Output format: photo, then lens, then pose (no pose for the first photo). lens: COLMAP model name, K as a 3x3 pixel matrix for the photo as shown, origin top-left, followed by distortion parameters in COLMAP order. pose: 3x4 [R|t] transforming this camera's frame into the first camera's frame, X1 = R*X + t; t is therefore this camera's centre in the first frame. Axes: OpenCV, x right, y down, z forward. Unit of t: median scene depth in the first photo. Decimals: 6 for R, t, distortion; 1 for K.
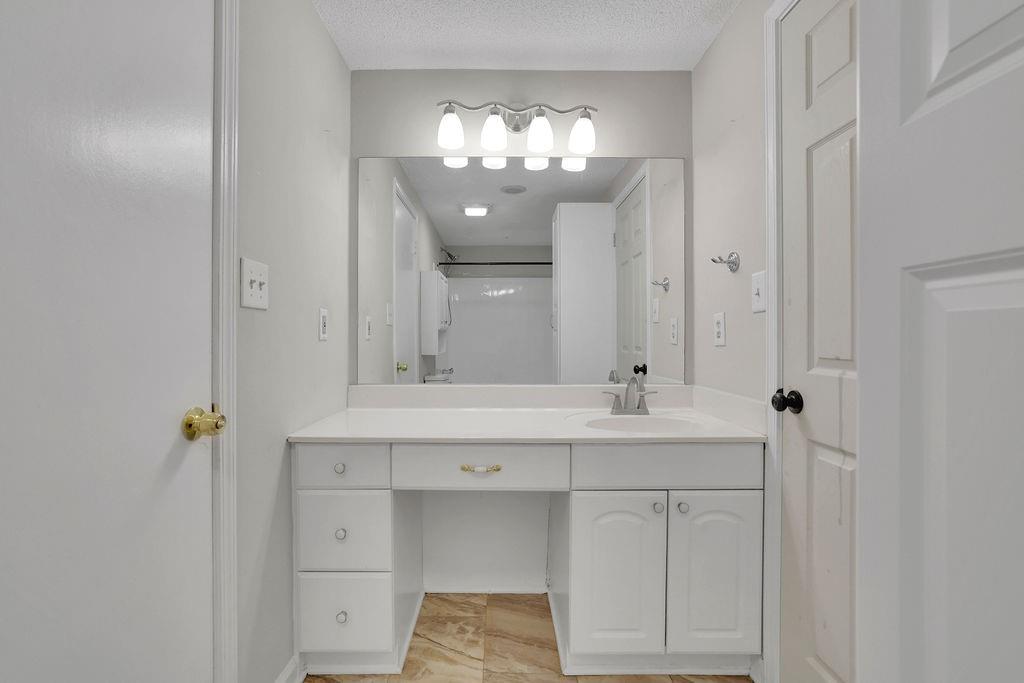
lens RADIAL K [[445.4, 0, 512.0], [0, 445.4, 341.5], [0, 0, 1]] dist [-0.002578, 0.011572]
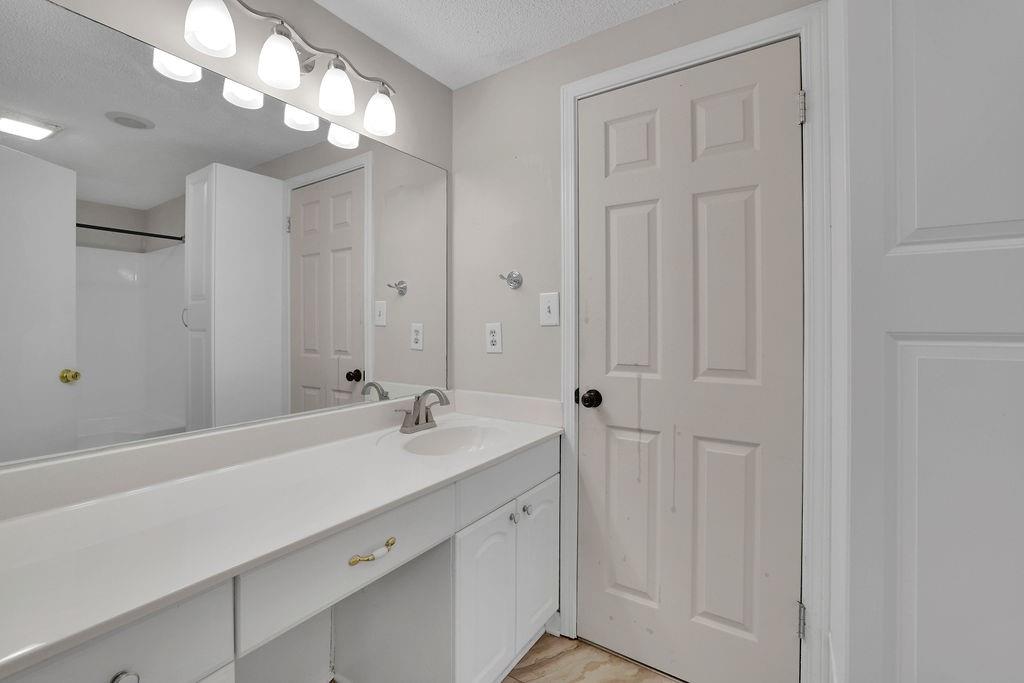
lens RADIAL K [[448.6, 0, 476.6], [0, 448.6, 322.2], [0, 0, 1]] dist [-0.001587, -0.000201]
pose [[0.583640, -0.005001, 0.811997, -0.572642], [0.011293, 0.999934, -0.001958, -0.079900], [-0.811934, 0.010312, 0.583659, 0.470726]]
